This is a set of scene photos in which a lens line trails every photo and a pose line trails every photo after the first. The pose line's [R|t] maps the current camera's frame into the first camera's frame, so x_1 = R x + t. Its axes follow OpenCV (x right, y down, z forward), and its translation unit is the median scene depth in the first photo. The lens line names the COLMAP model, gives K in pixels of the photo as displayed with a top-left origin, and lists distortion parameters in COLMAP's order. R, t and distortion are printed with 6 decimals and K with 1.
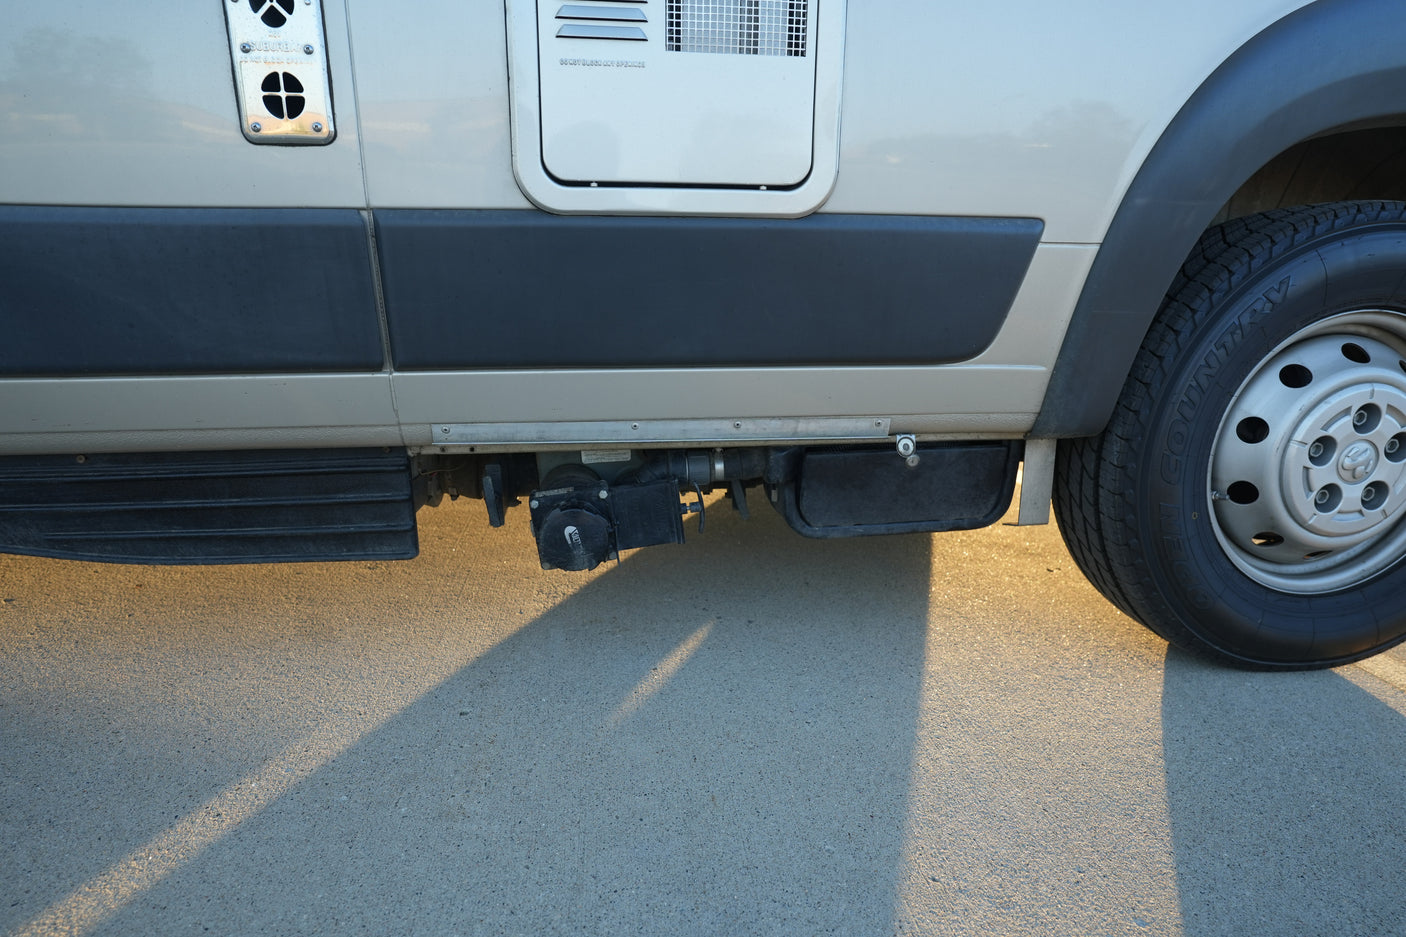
lens RADIAL K [[767.0, 0, 703.0], [0, 767.0, 459.3], [0, 0, 1]] dist [-0.051845, 0.041893]
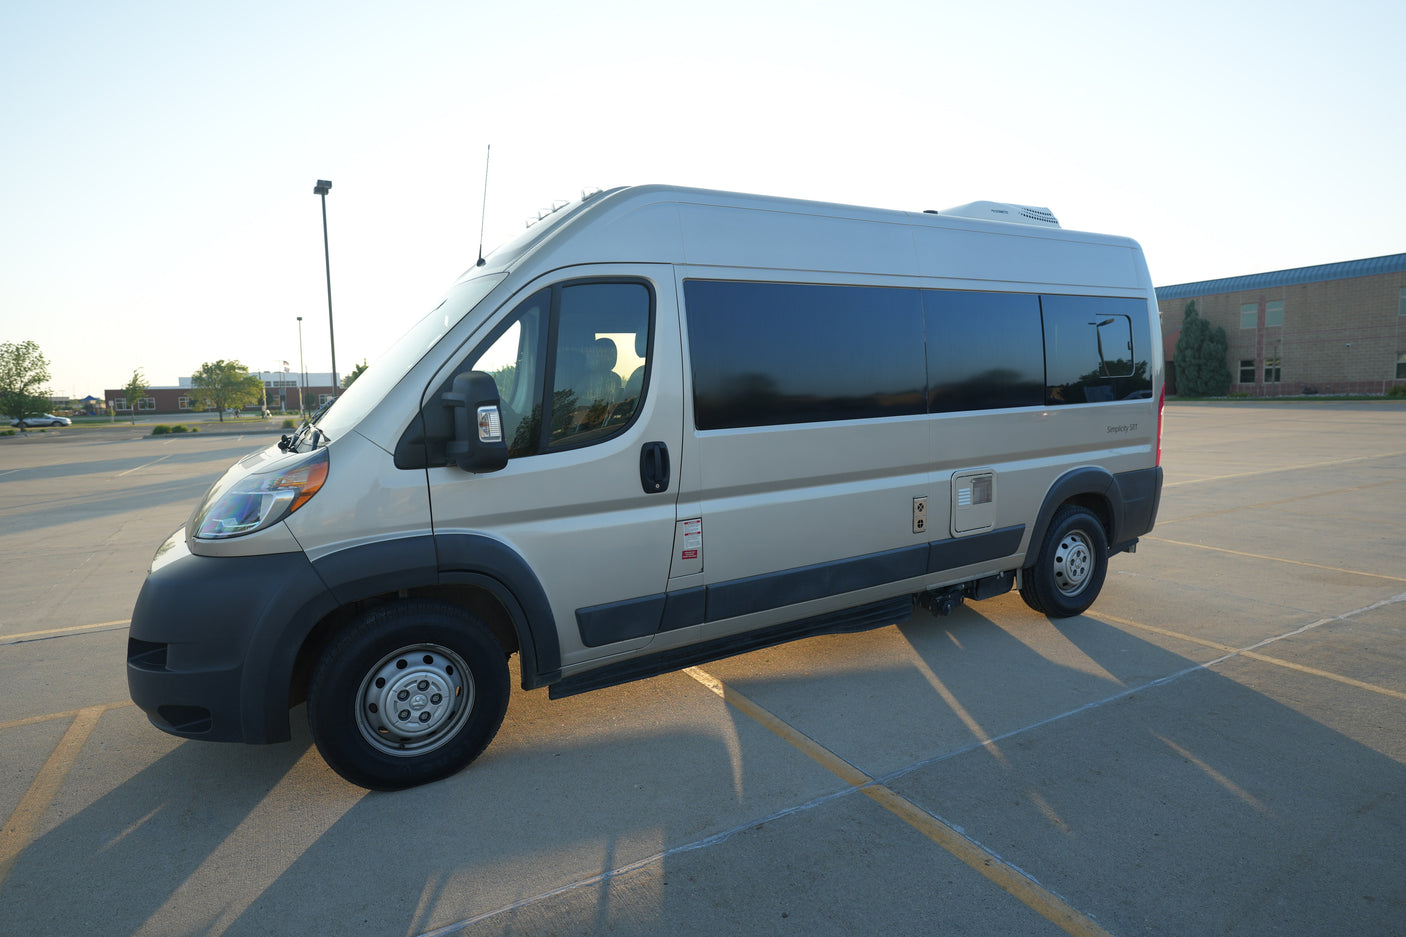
lens RADIAL K [[767.0, 0, 703.0], [0, 767.0, 459.3], [0, 0, 1]] dist [-0.051845, 0.041893]
pose [[0.922783, -0.078880, 0.377159, -2.755960], [0.135554, 0.982709, -0.126130, -0.331975], [-0.360689, 0.167516, 0.917519, -2.354598]]
